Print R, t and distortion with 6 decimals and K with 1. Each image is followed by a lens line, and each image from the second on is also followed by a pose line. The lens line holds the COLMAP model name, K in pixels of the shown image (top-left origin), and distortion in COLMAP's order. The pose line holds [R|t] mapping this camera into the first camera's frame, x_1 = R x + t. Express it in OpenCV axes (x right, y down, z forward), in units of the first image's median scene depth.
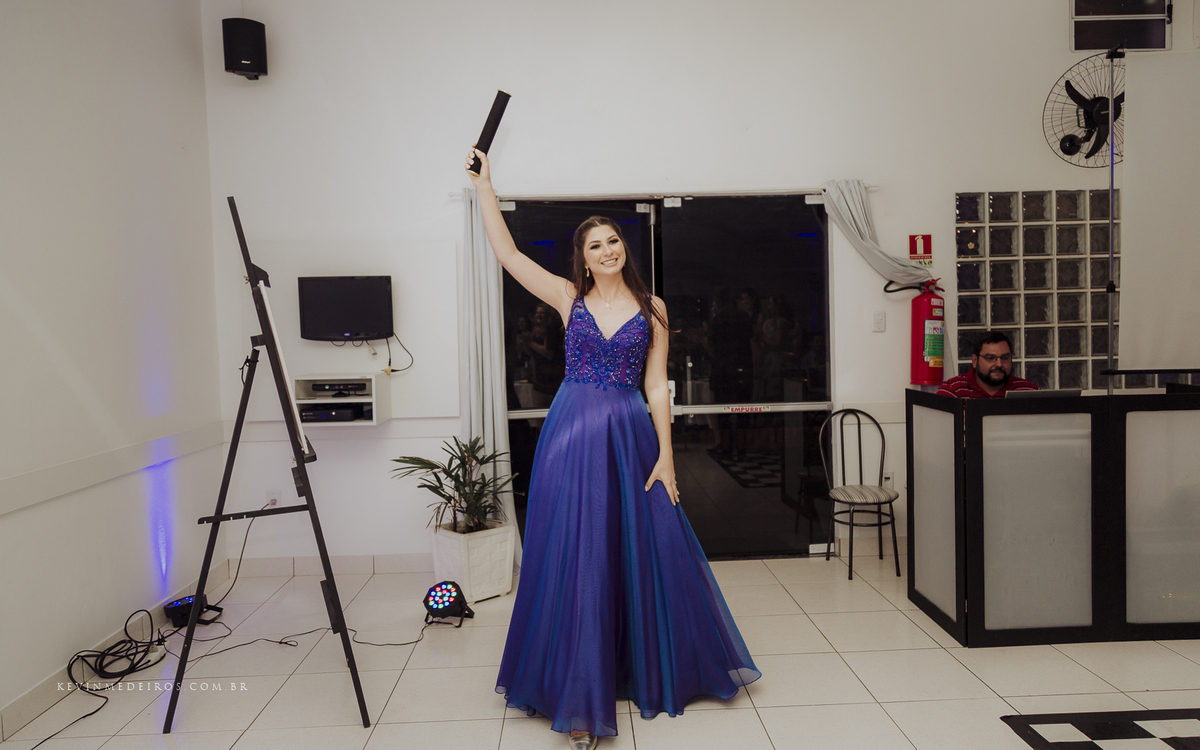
lens RADIAL K [[803.5, 0, 604.6], [0, 803.5, 371.2], [0, 0, 1]] dist [0.013868, -0.000647]
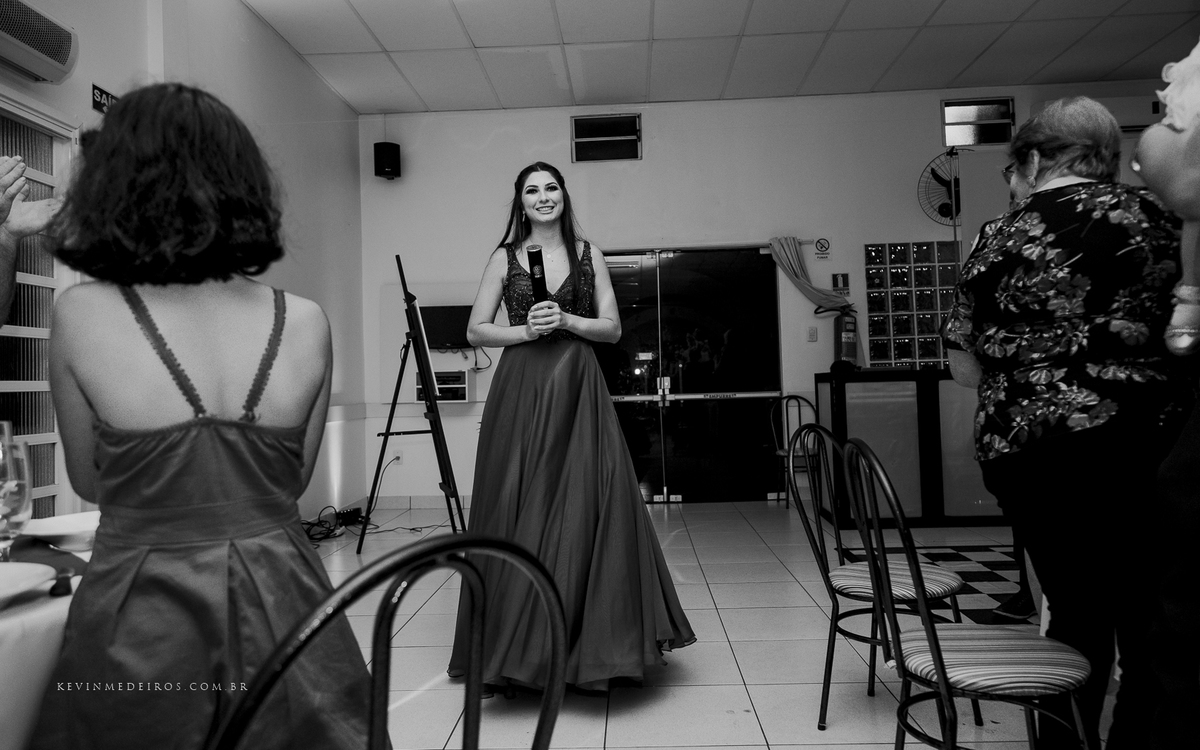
lens RADIAL K [[817.2, 0, 604.3], [0, 817.2, 366.4], [0, 0, 1]] dist [0.025556, -0.001413]
pose [[0.997026, -0.005518, -0.076872, 0.084298], [-0.000113, 0.997328, -0.073057, 0.102572], [0.077070, 0.072848, 0.994361, -0.475128]]
